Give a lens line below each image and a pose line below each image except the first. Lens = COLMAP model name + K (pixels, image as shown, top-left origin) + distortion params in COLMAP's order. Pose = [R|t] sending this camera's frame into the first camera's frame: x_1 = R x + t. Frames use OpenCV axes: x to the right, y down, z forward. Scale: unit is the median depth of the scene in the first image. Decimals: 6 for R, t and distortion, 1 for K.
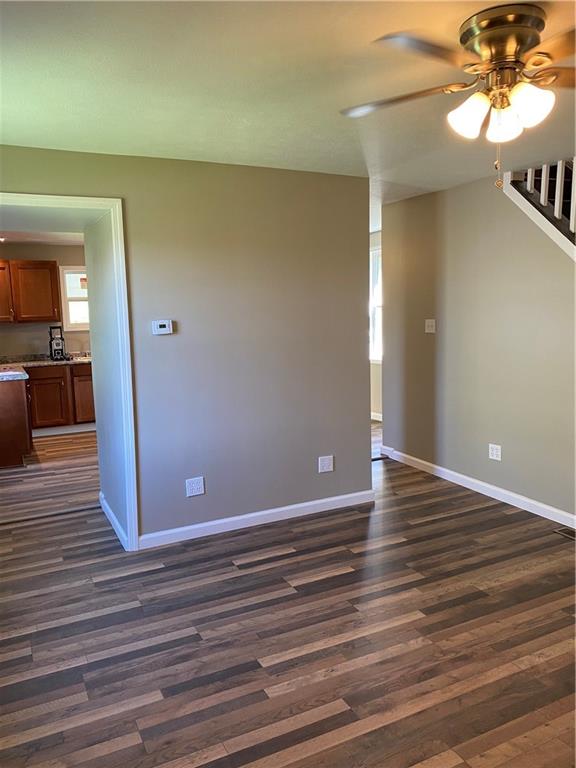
lens RADIAL K [[584.1, 0, 287.2], [0, 584.1, 381.1], [0, 0, 1]] dist [0.027802, -0.024212]
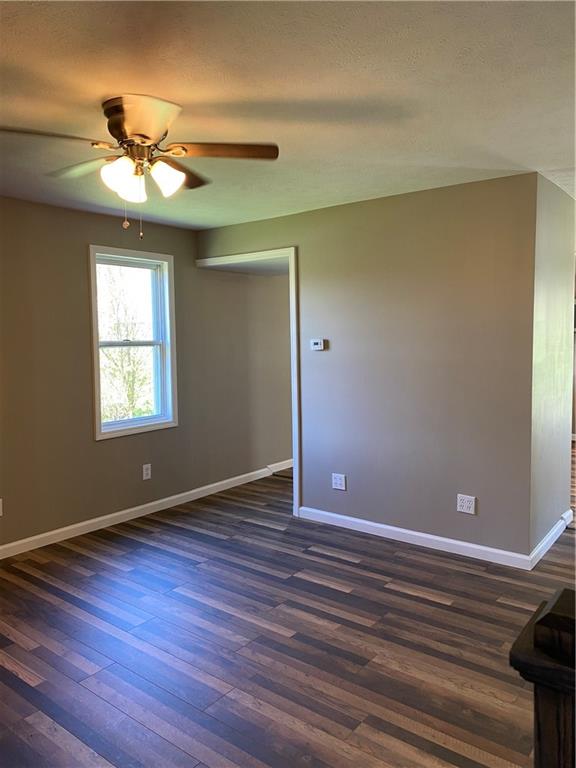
lens RADIAL K [[584.1, 0, 287.2], [0, 584.1, 381.1], [0, 0, 1]] dist [0.027802, -0.024212]
pose [[0.424595, 0.096138, -0.900265, 0.957676], [-0.106668, 0.992733, 0.055704, -0.084241], [0.899078, 0.072378, 0.431764, 0.452485]]
